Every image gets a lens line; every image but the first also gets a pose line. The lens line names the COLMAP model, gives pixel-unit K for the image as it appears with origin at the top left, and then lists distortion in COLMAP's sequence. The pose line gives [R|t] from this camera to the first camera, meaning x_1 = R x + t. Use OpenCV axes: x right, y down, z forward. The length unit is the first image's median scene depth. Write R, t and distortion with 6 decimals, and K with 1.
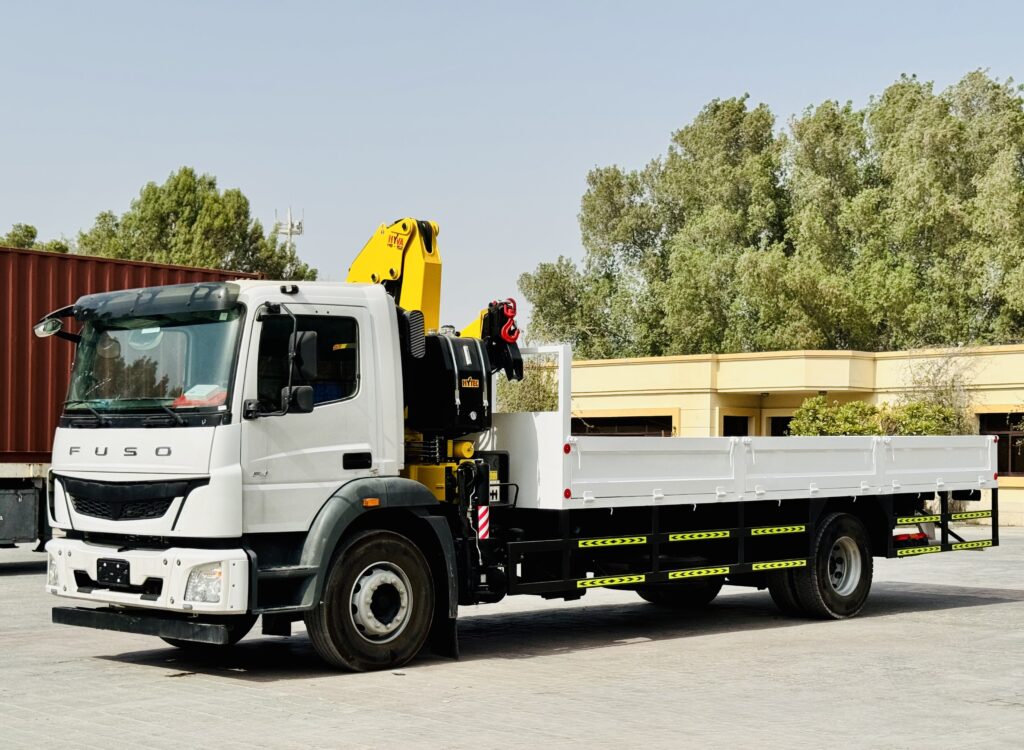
lens RADIAL K [[1560.4, 0, 514.2], [0, 1560.4, 439.5], [0, 0, 1]] dist [0.139363, -0.029037]
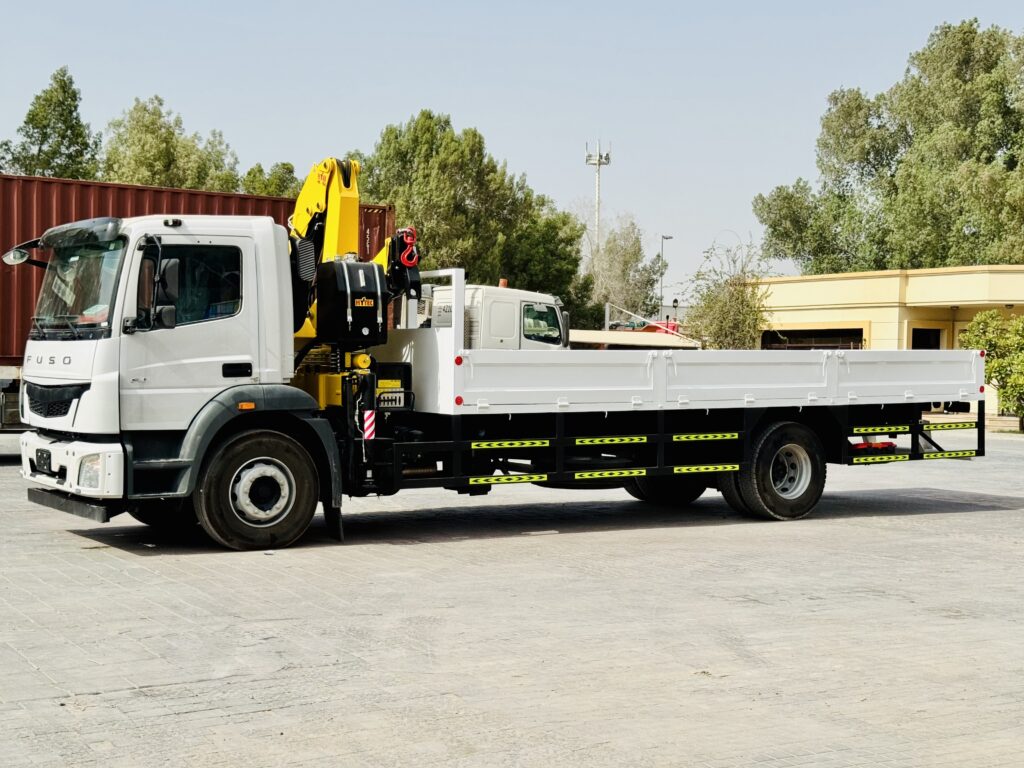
lens RADIAL K [[1409.9, 0, 512.0], [0, 1409.9, 384.0], [0, 0, 1]] dist [0.158321, 0.002256]
pose [[0.973760, 0.011300, -0.227295, 0.312466], [-0.005586, 0.999652, 0.025767, -0.003943], [0.227507, -0.023822, 0.973485, 0.018132]]
